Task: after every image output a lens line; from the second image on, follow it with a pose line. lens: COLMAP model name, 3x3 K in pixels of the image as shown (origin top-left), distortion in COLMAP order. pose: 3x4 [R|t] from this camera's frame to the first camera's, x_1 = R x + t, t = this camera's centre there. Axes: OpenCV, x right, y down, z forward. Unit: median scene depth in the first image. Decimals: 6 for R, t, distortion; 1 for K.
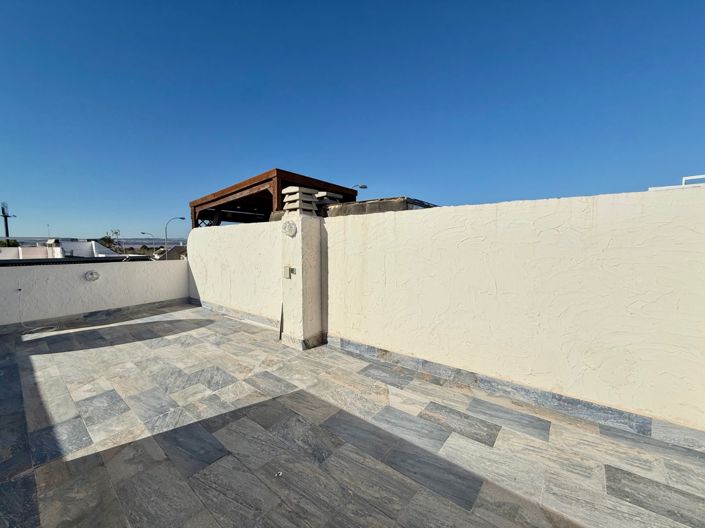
lens RADIAL K [[281.1, 0, 350.7], [0, 281.1, 263.5], [0, 0, 1]] dist [-0.000737, 0.000263]
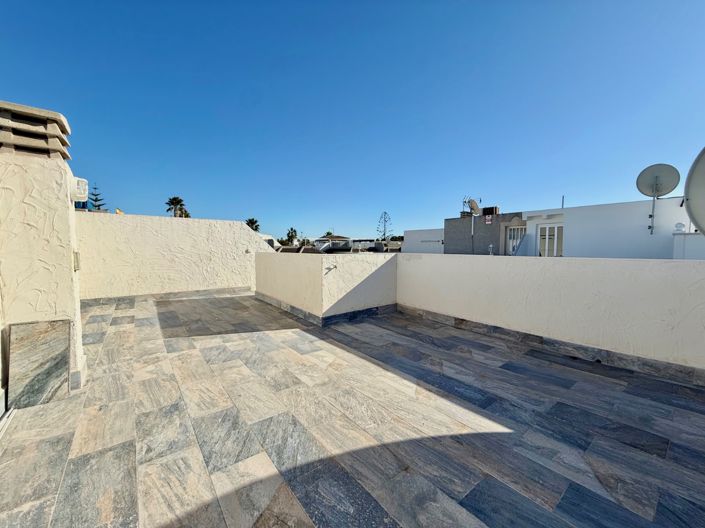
lens RADIAL K [[281.1, 0, 350.3], [0, 281.1, 265.6], [0, 0, 1]] dist [-0.000737, 0.000263]
pose [[-0.973219, -0.016239, 0.229306, -0.782591], [0.014996, 0.990892, 0.133818, -0.025737], [-0.229391, 0.133673, -0.964112, 1.210129]]
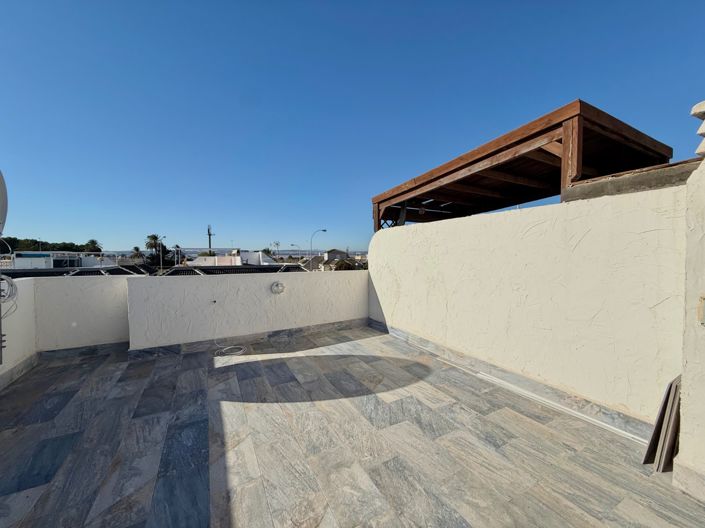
lens RADIAL K [[281.1, 0, 350.8], [0, 281.1, 263.2], [0, 0, 1]] dist [-0.000737, 0.000263]
pose [[0.913485, 0.011717, -0.406704, -0.442291], [-0.027622, 0.999065, -0.033256, -0.008462], [0.405934, 0.041613, 0.912954, 0.373084]]
